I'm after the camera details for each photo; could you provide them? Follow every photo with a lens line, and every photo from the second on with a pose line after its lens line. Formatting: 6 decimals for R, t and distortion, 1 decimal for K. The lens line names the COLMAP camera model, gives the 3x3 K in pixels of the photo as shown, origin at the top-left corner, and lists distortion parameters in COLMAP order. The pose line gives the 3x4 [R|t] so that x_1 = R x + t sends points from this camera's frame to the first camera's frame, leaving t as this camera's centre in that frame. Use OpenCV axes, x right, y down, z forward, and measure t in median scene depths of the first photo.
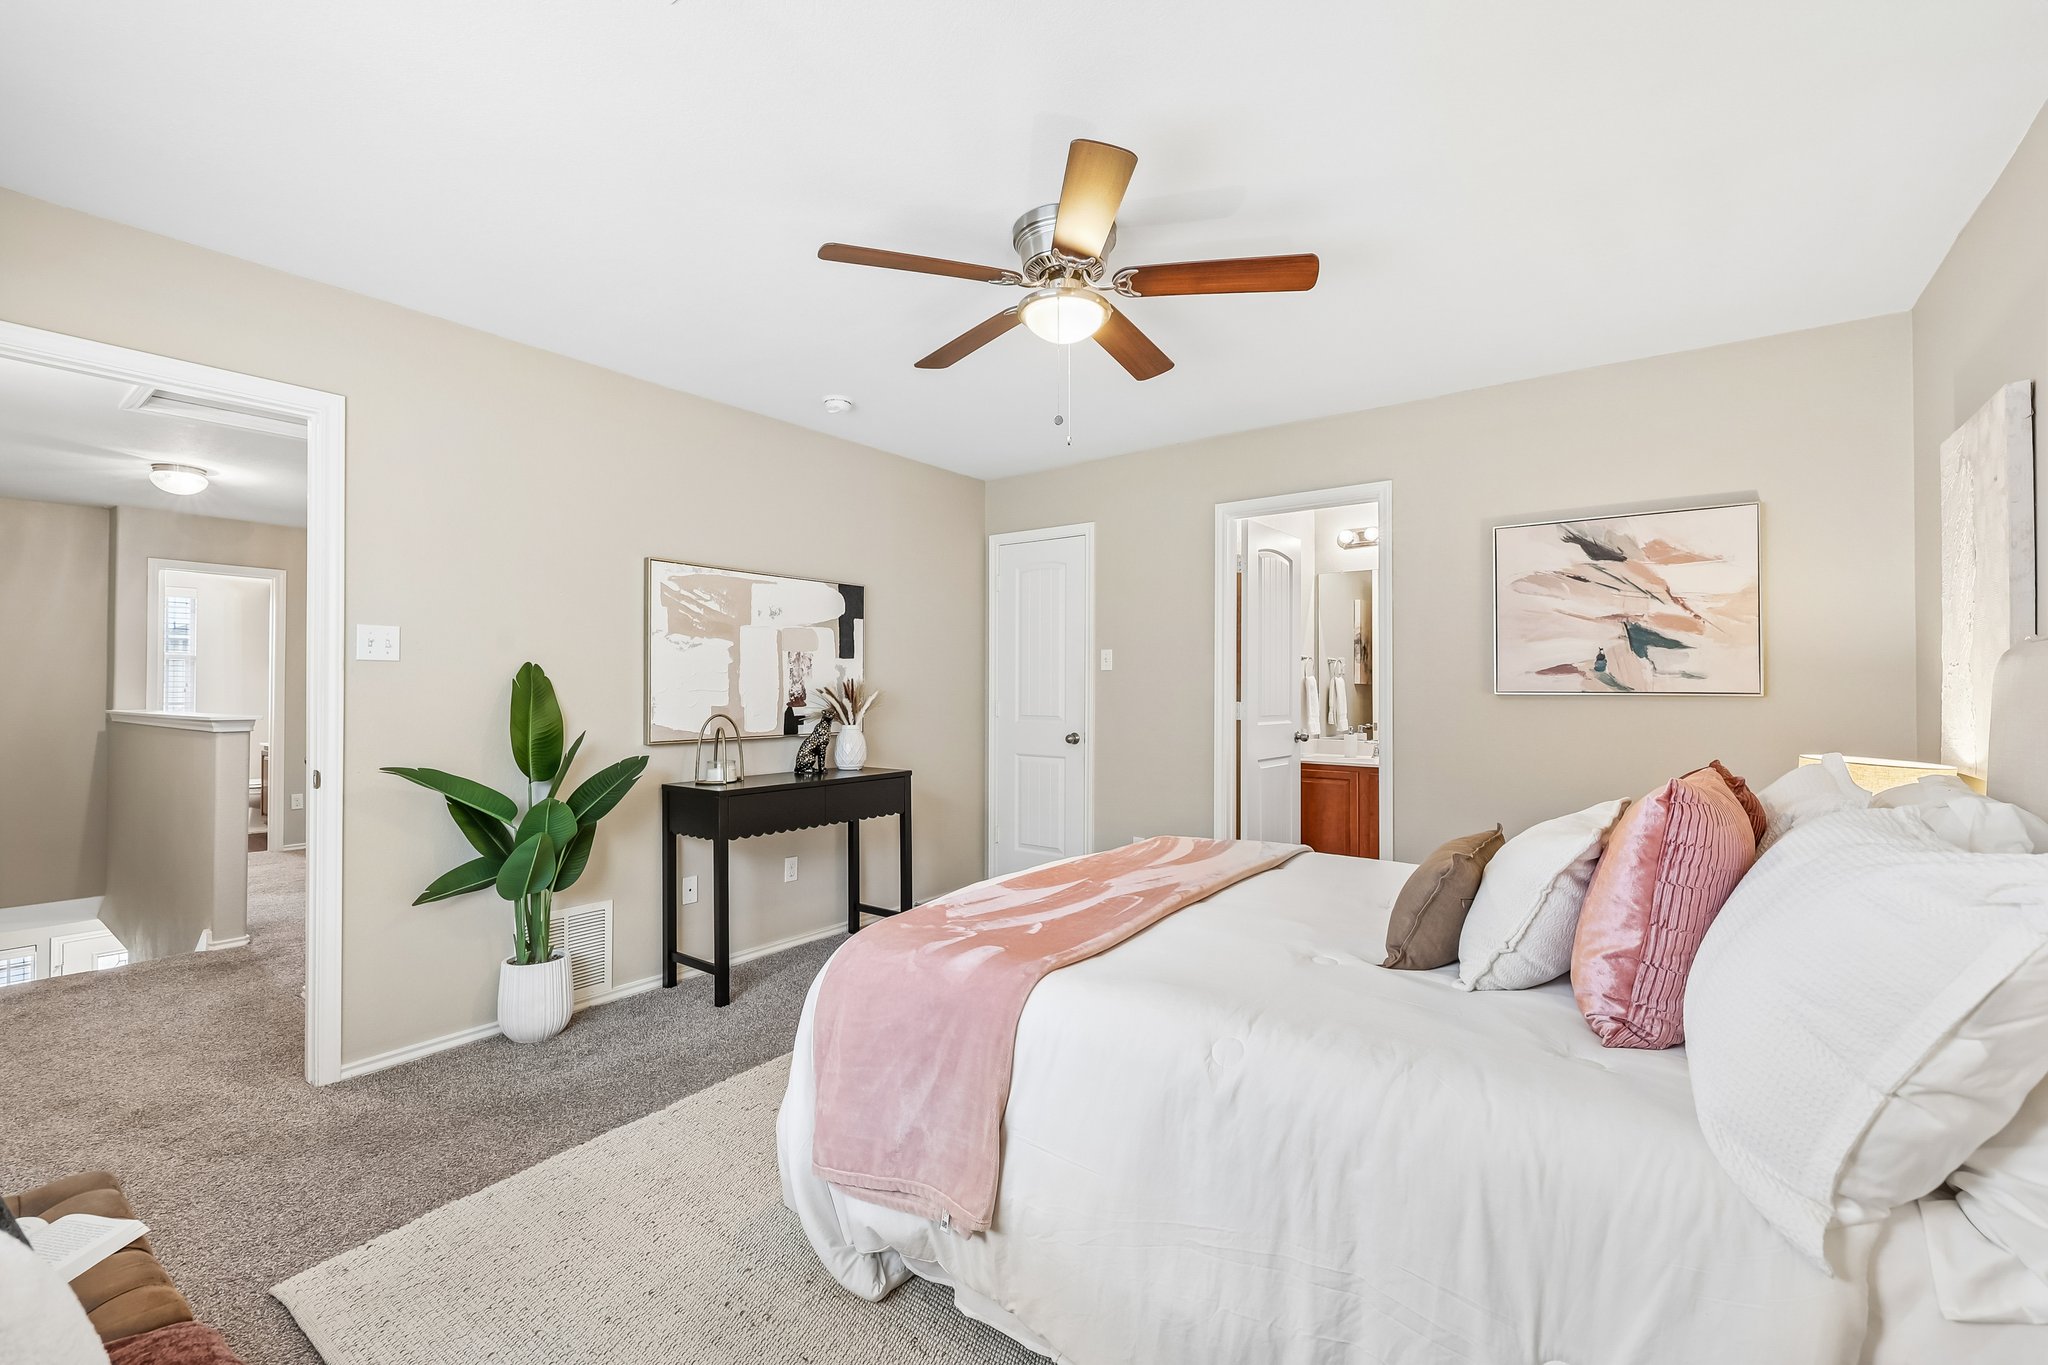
lens RADIAL K [[858.8, 0, 1022.6], [0, 858.8, 683.9], [0, 0, 1]] dist [-0.000718, 0.000244]
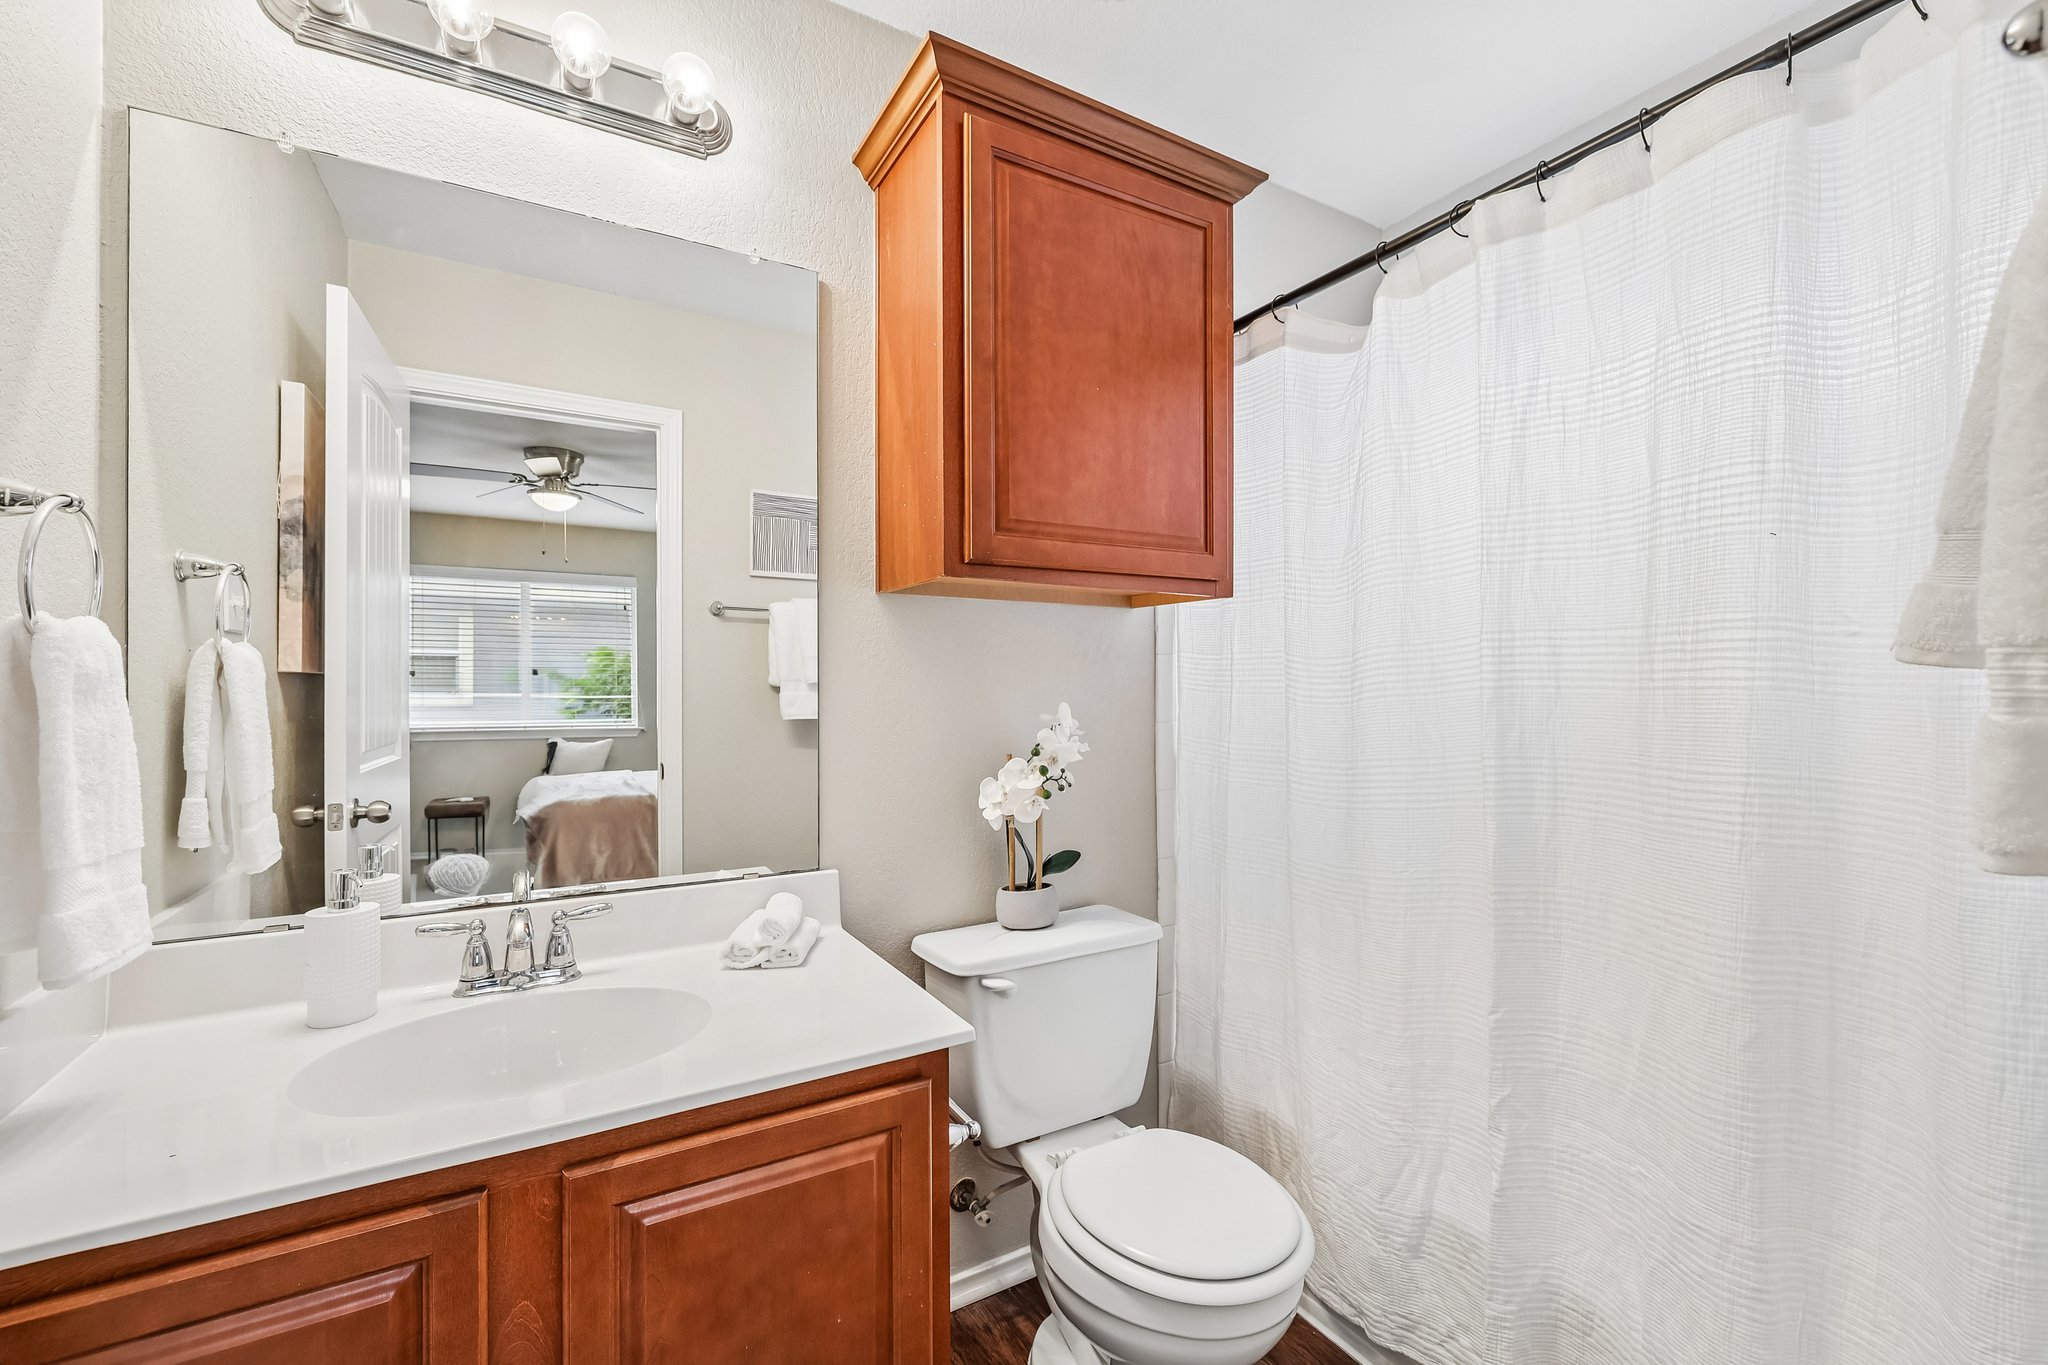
lens RADIAL K [[858.8, 0, 1019.5], [0, 858.8, 675.8], [0, 0, 1]] dist [-0.000718, 0.000244]
pose [[0.392486, 0.007514, 0.919727, 0.415845], [-0.004045, 0.999971, -0.006443, 0.004932], [-0.919749, -0.001191, 0.392505, 1.249452]]
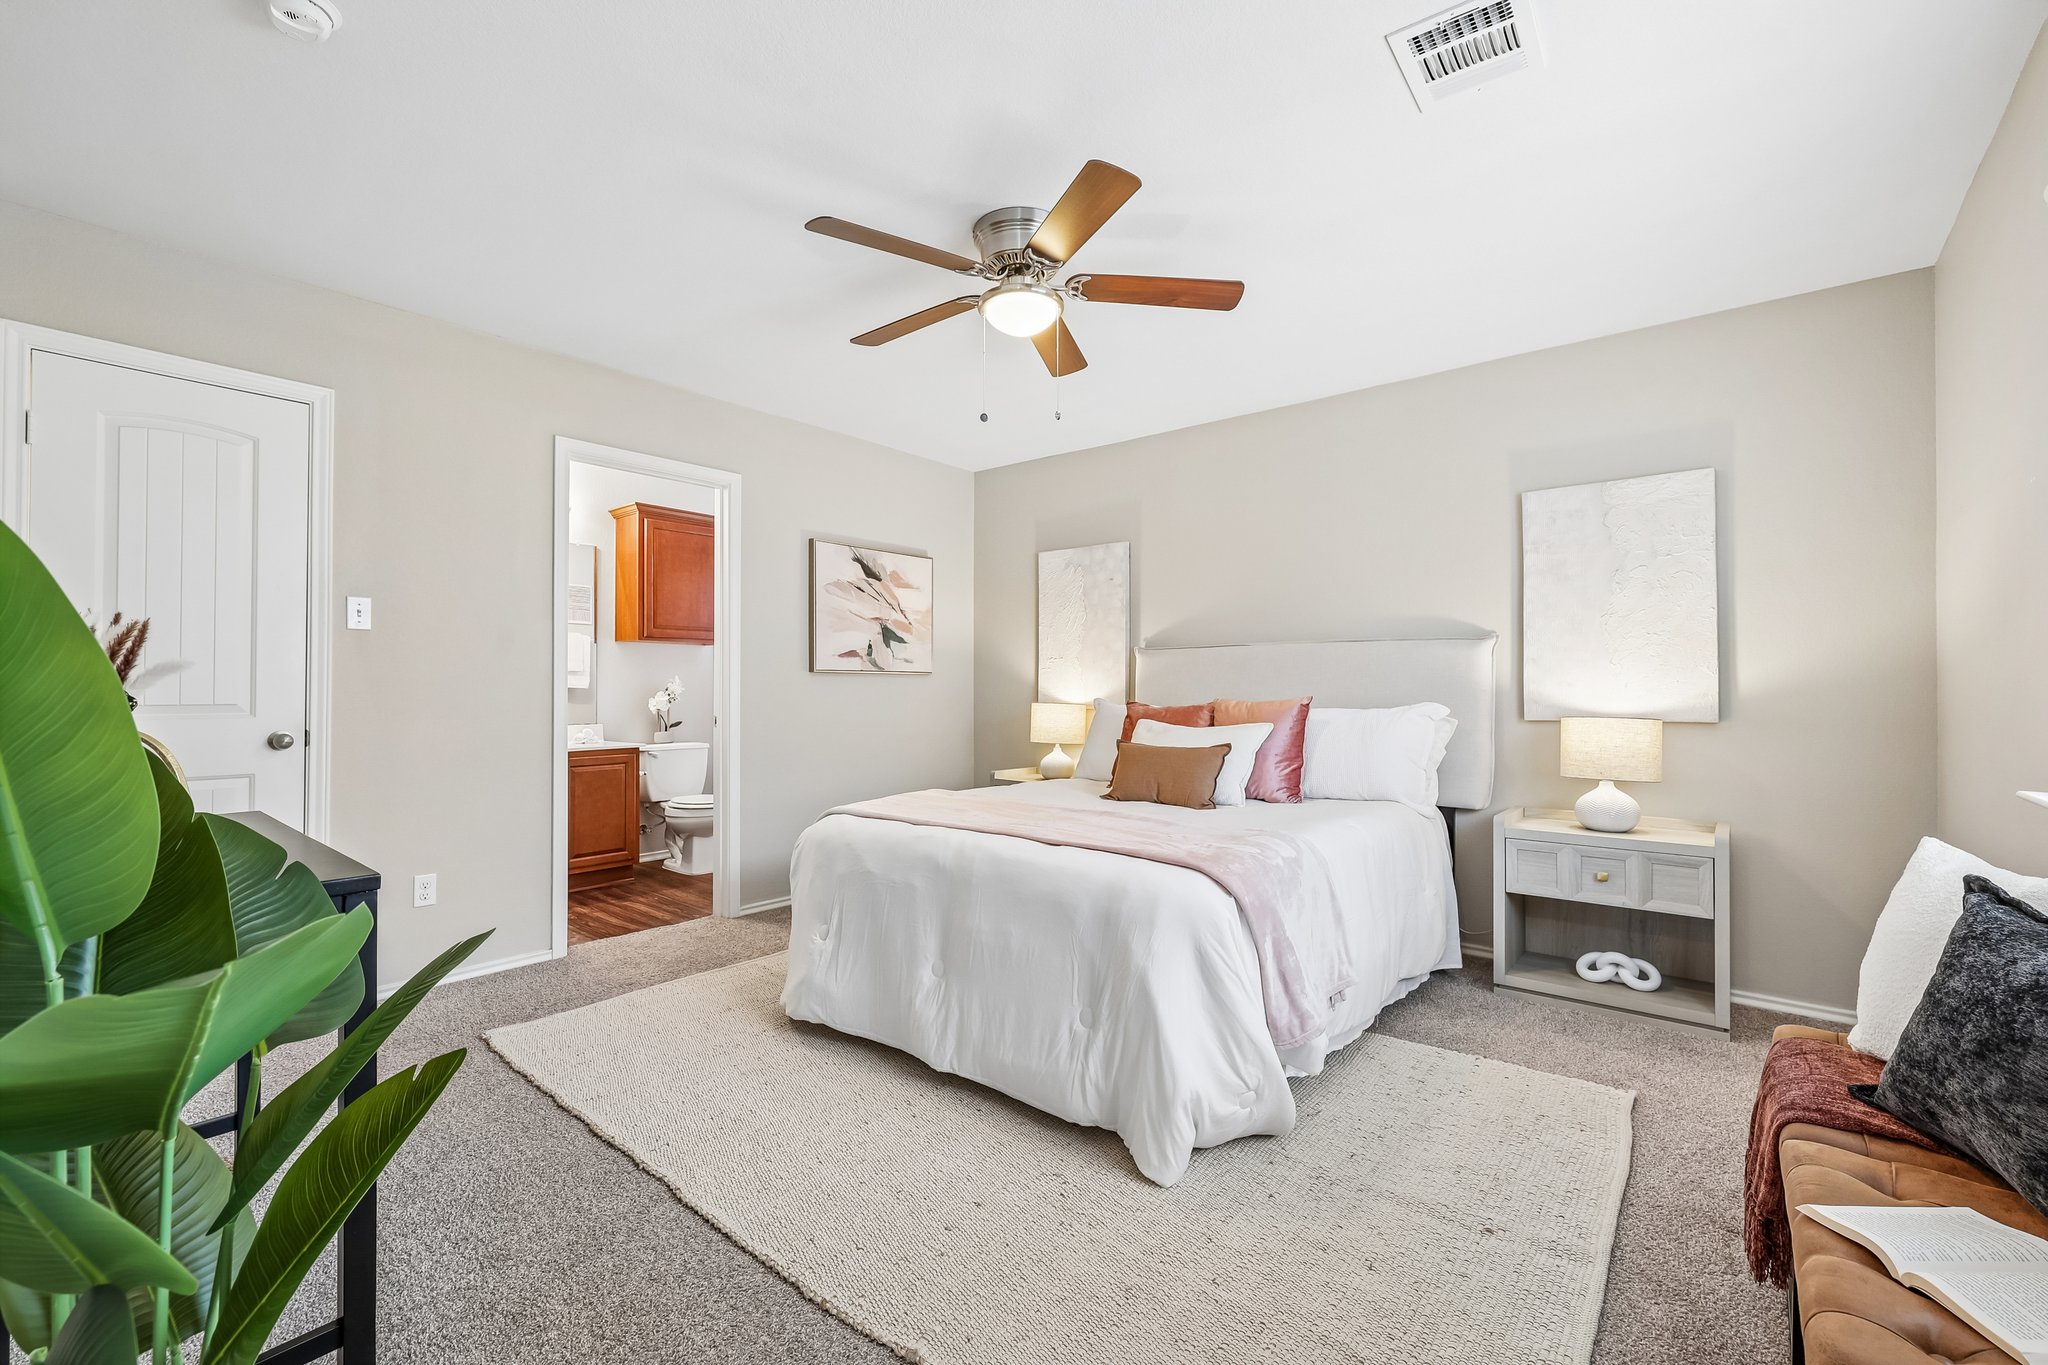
lens RADIAL K [[858.8, 0, 1030.6], [0, 858.8, 676.3], [0, 0, 1]] dist [-0.000718, 0.000244]
pose [[0.042976, 0.010960, 0.999016, -0.736616], [-0.006144, 0.999924, -0.010706, 0.032205], [-0.999057, -0.005678, 0.043040, 0.670000]]
